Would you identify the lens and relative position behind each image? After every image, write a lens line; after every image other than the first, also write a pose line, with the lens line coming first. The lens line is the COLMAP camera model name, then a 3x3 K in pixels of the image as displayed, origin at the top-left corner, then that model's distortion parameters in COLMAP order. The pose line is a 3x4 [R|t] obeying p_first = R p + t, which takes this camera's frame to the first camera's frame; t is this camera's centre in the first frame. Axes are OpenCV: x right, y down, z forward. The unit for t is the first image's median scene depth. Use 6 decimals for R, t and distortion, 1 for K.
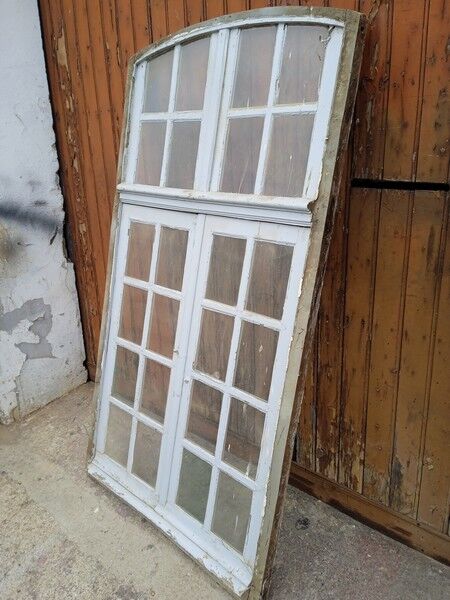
lens RADIAL K [[502.5, 0, 225.0], [0, 502.5, 300.0], [0, 0, 1]] dist [0.120565, -0.200192]
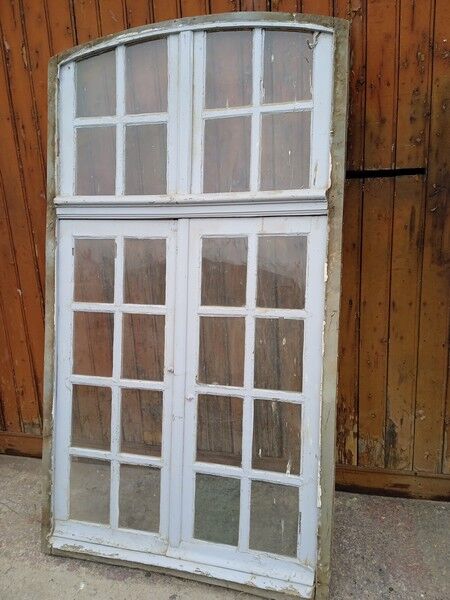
lens RADIAL K [[504.8, 0, 222.3], [0, 504.8, 297.2], [0, 0, 1]] dist [0.121344, -0.207791]
pose [[0.883039, -0.140525, 0.447767, -0.429551], [0.173701, 0.984223, -0.033672, 0.020320], [-0.435971, 0.107511, 0.893516, 0.131542]]
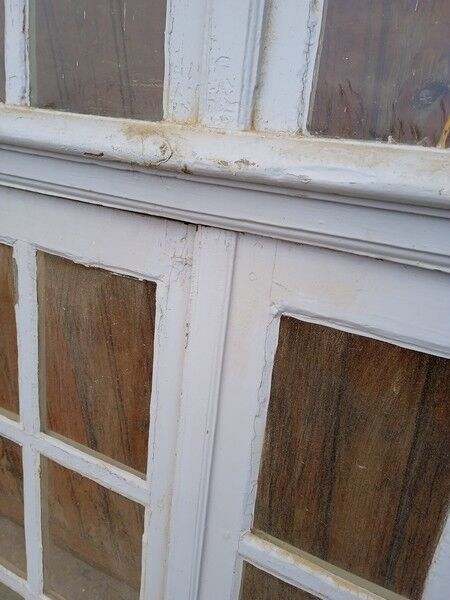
lens RADIAL K [[502.5, 0, 225.0], [0, 502.5, 300.0], [0, 0, 1]] dist [0.120565, -0.200192]
pose [[0.966533, -0.128027, 0.222312, -0.100058], [0.079430, 0.973334, 0.215202, -0.188510], [-0.243935, -0.190341, 0.950929, 0.763495]]
